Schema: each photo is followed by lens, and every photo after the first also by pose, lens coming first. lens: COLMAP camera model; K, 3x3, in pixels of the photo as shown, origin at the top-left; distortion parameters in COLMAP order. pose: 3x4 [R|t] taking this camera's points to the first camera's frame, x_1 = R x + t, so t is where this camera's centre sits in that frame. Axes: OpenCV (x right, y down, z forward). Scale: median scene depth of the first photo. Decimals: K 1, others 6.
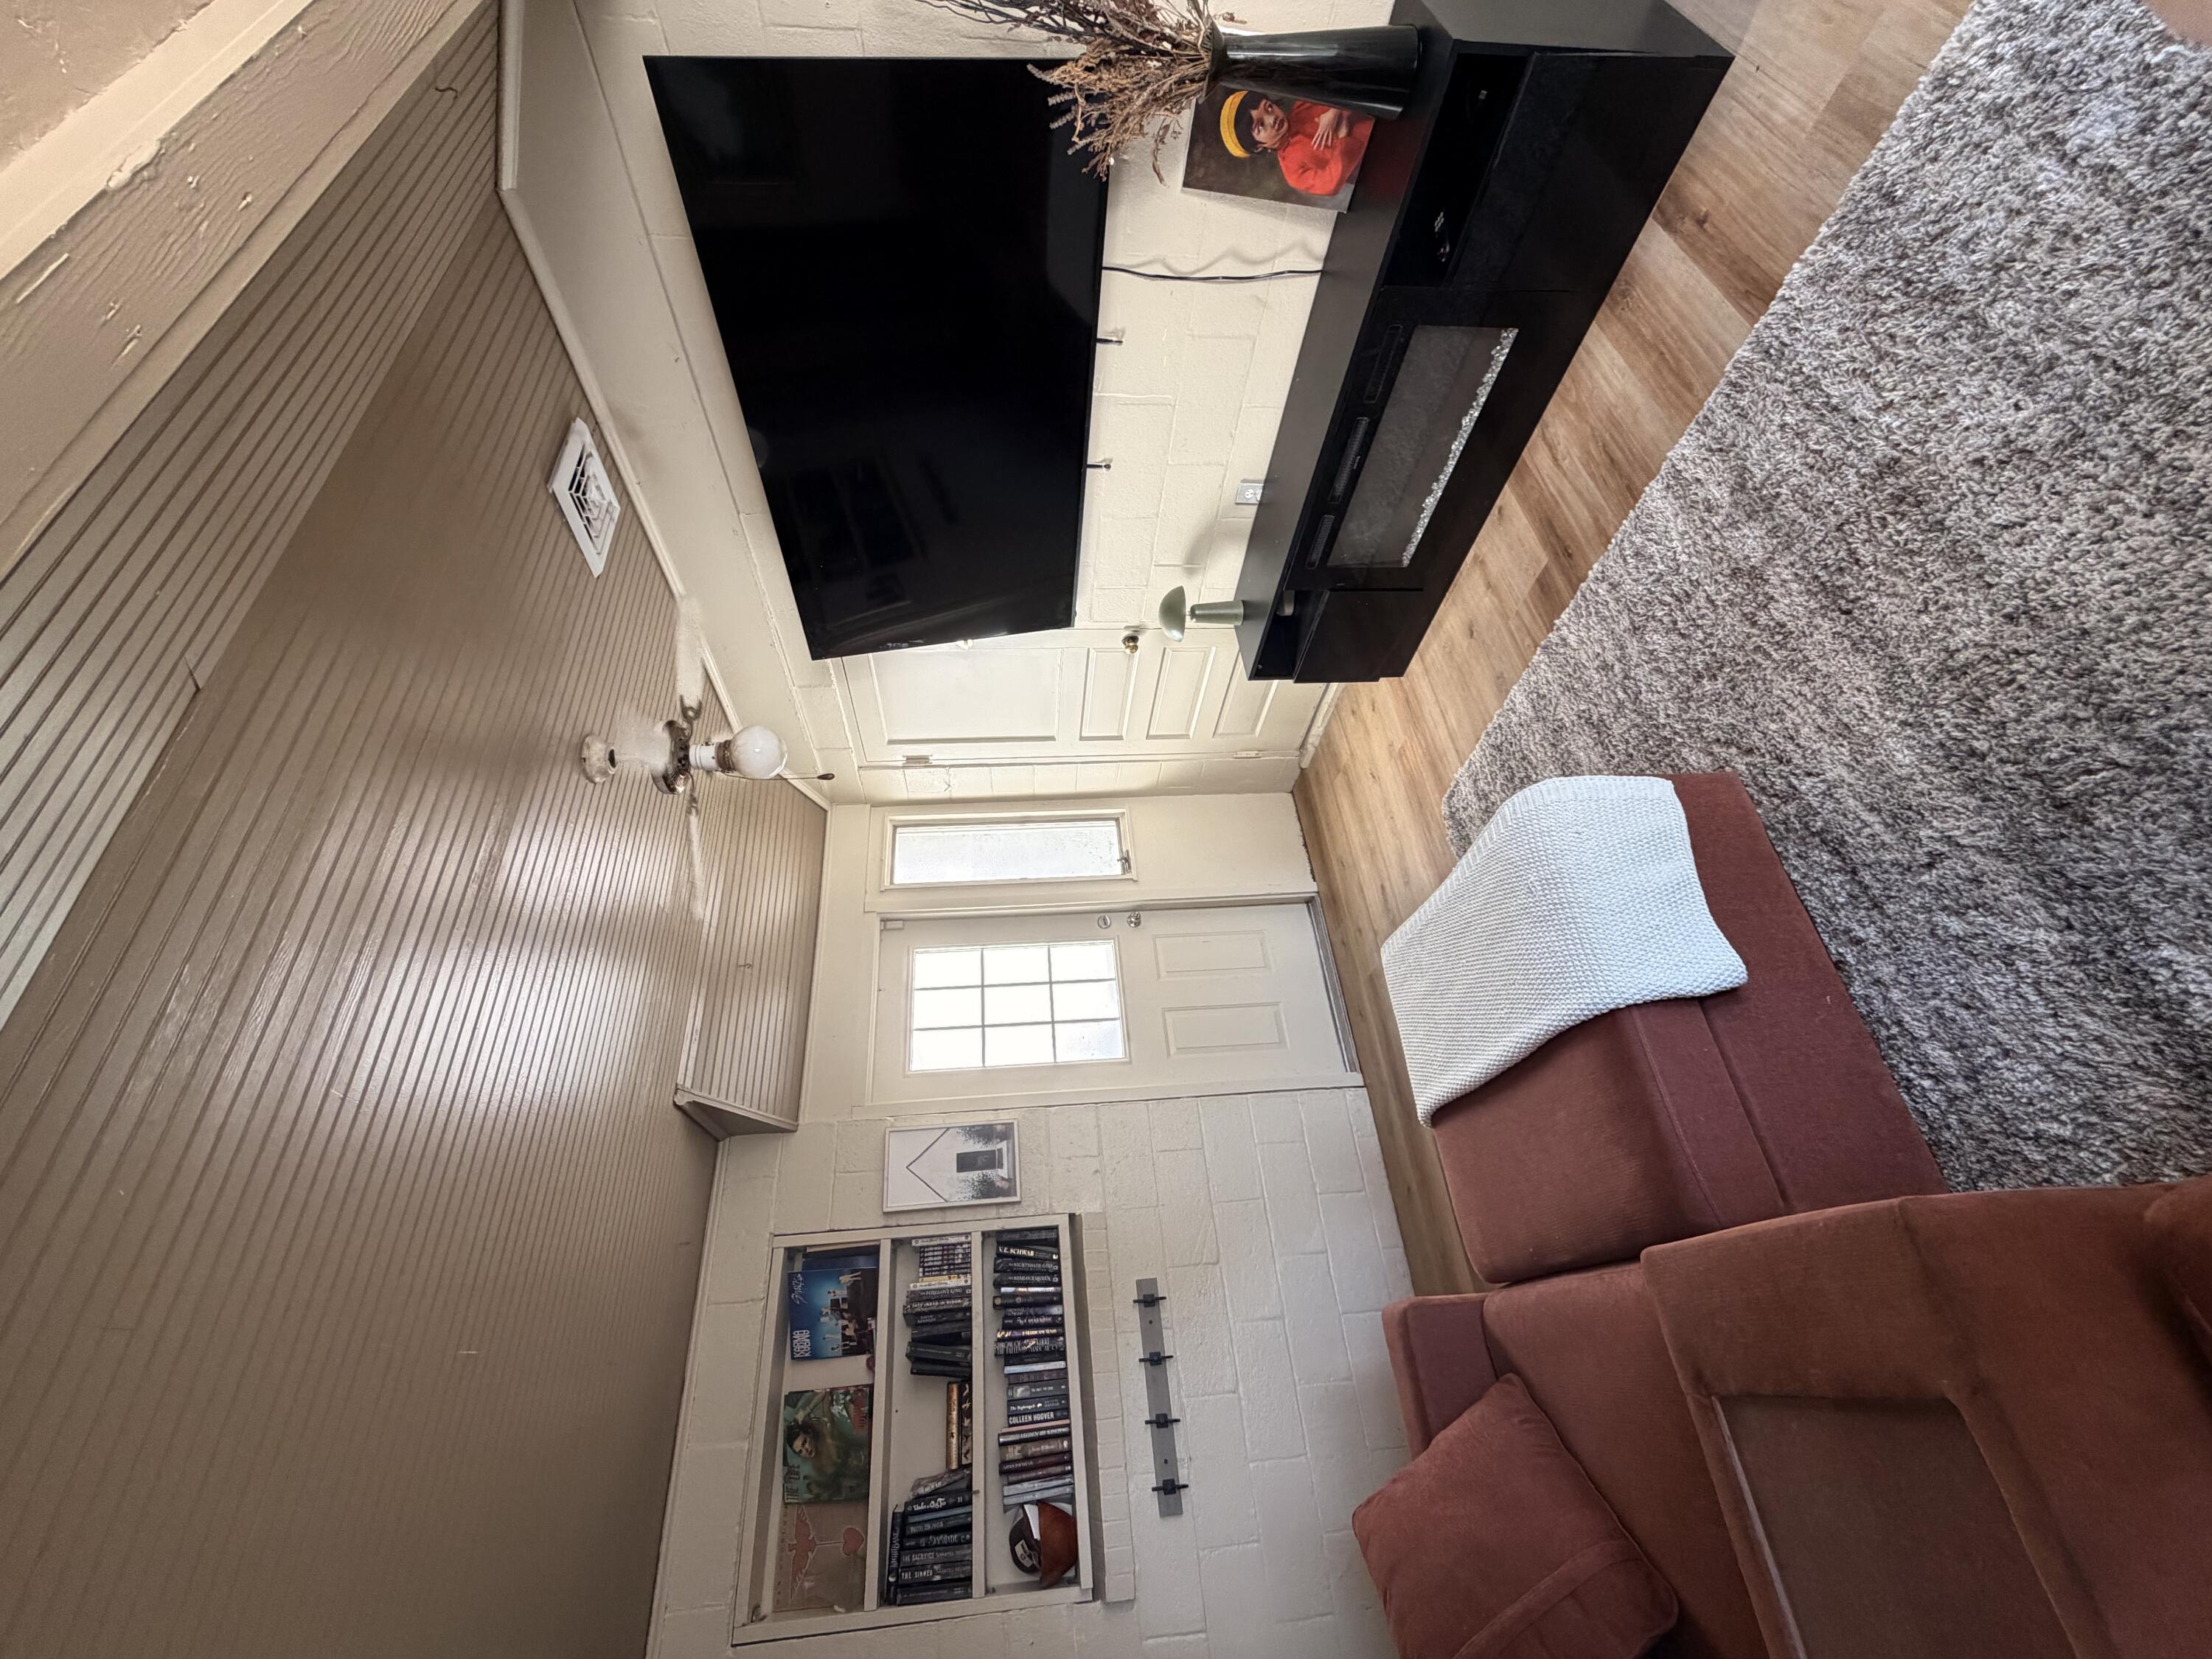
lens RADIAL K [[880.3, 0, 1104.7], [0, 880.3, 834.2], [0, 0, 1]] dist [0.000625, -0.000421]
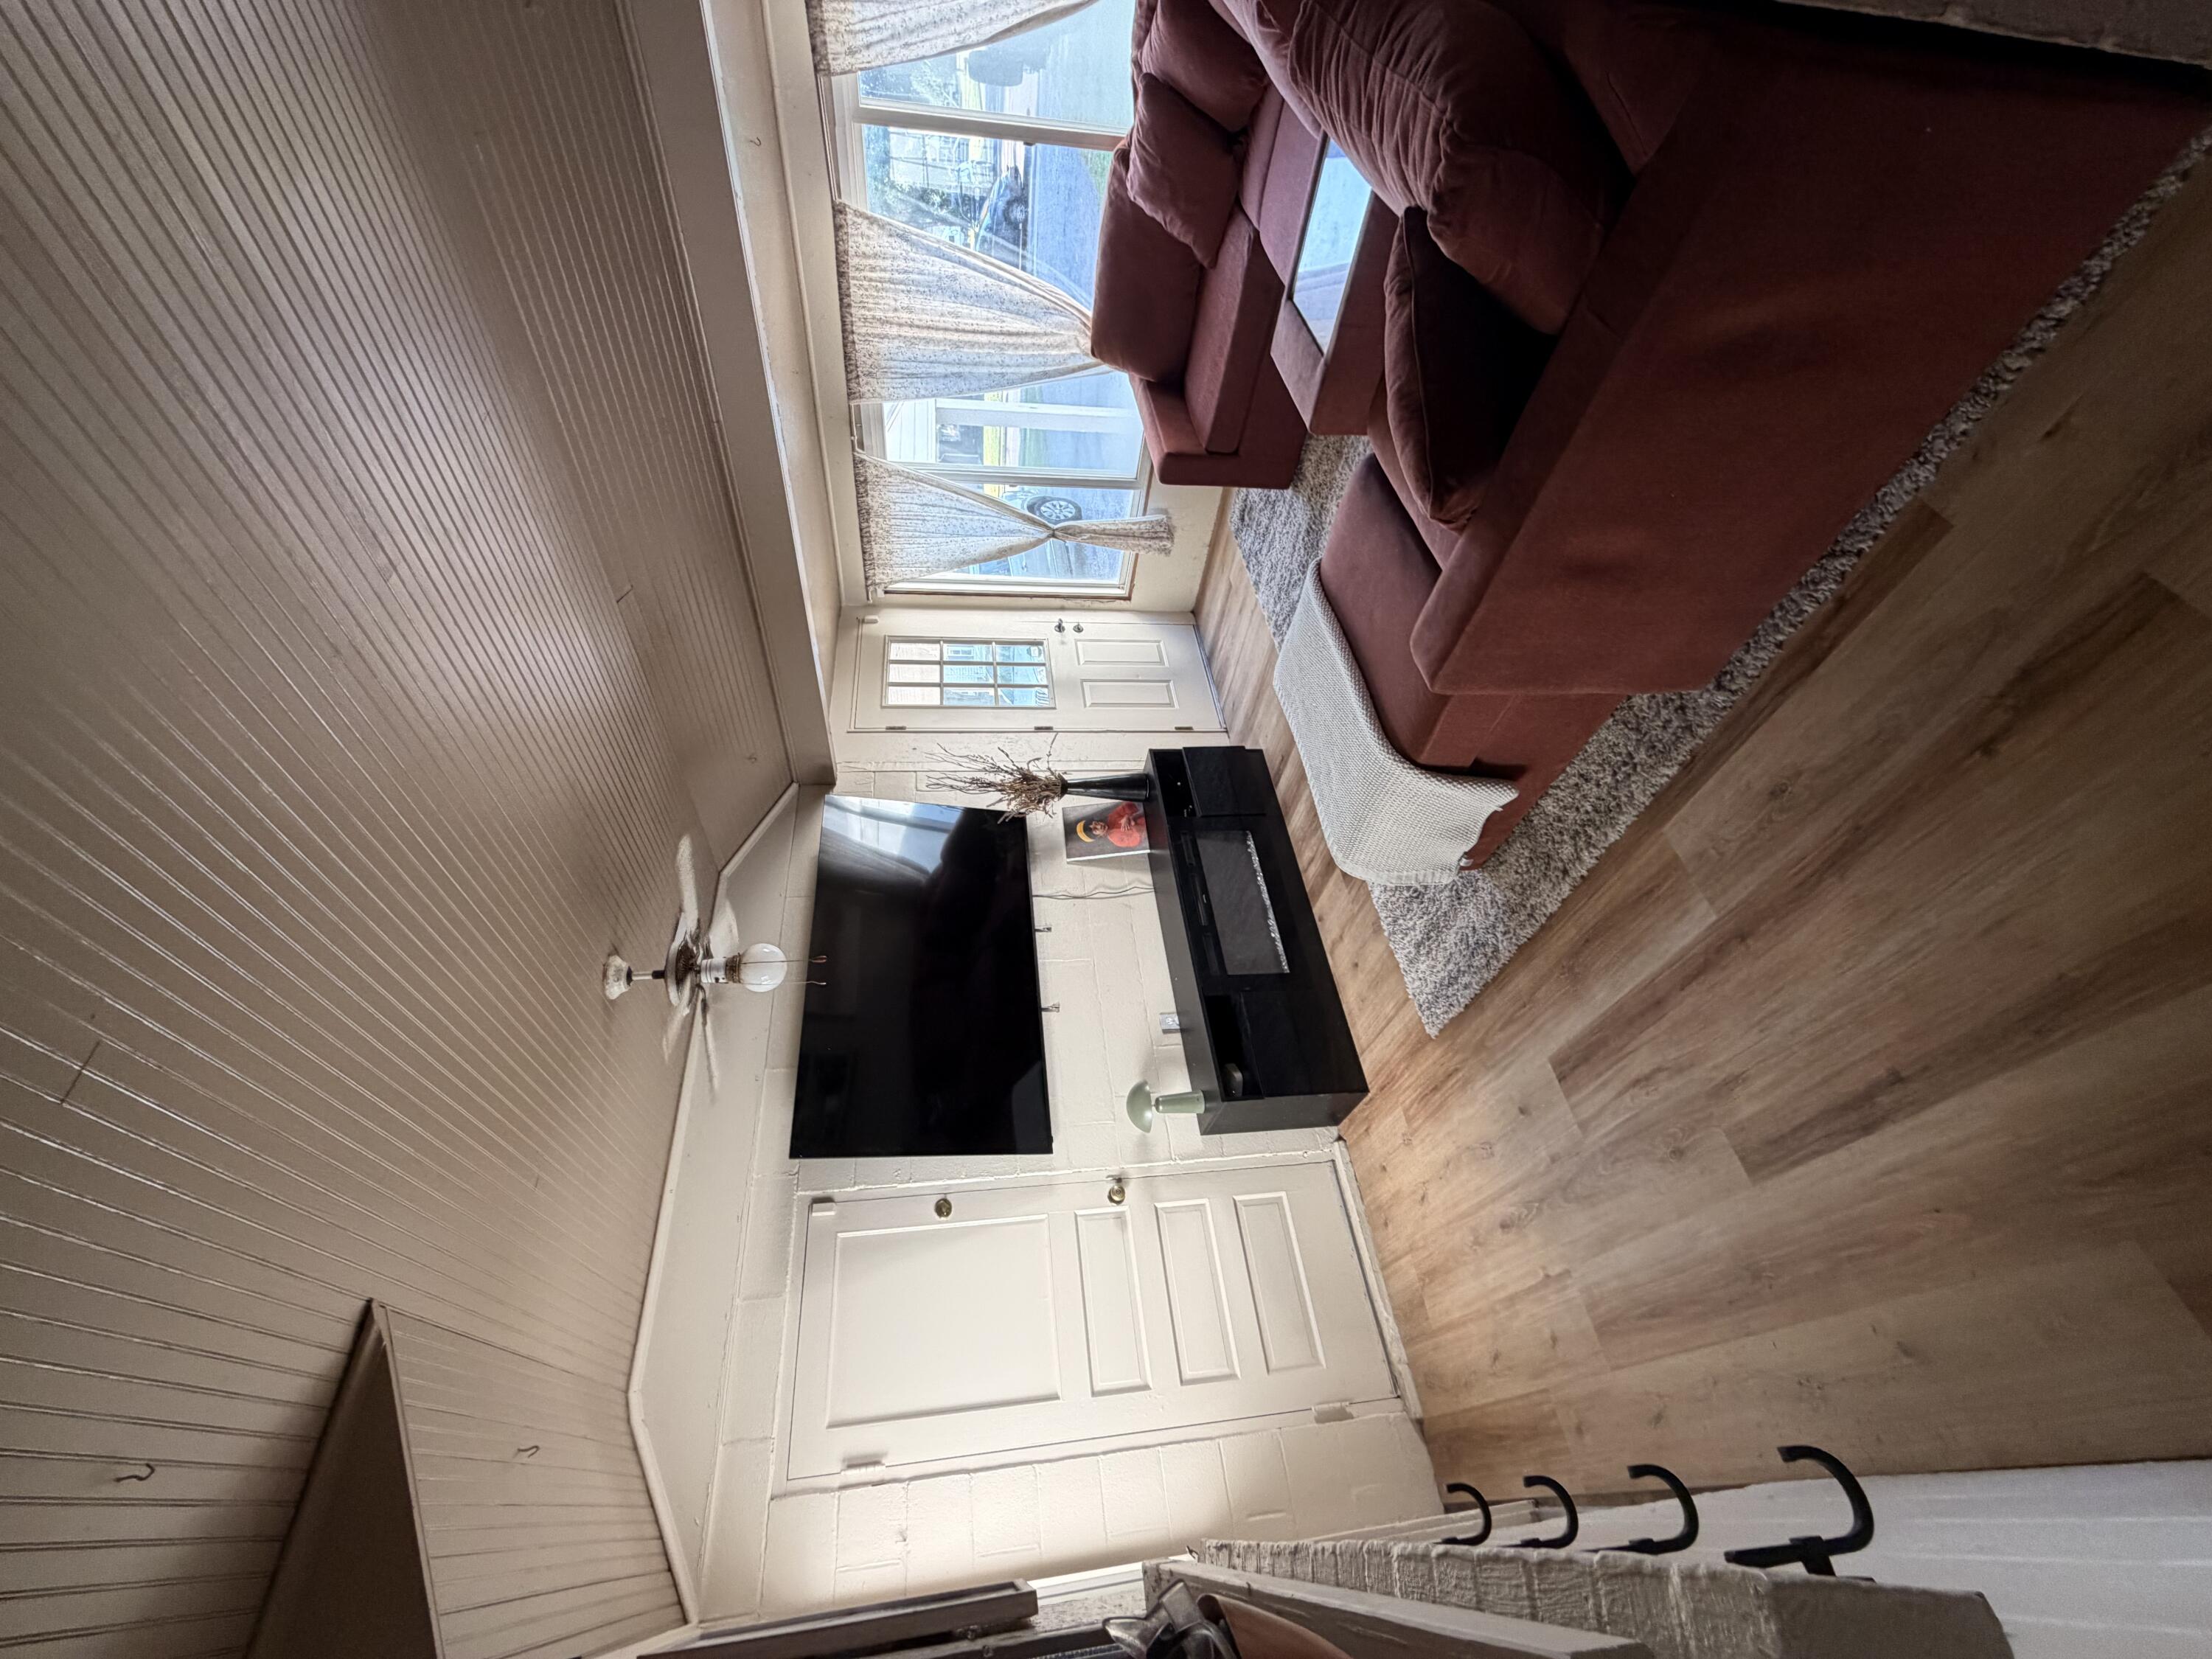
lens RADIAL K [[879.4, 0, 1106.0], [0, 879.4, 834.1], [0, 0, 1]] dist [0.001127, -0.000906]
pose [[0.978470, -0.139743, 0.151885, -0.087514], [0.138671, -0.099930, -0.985284, 0.919183], [0.152864, 0.985133, -0.078400, 0.820105]]
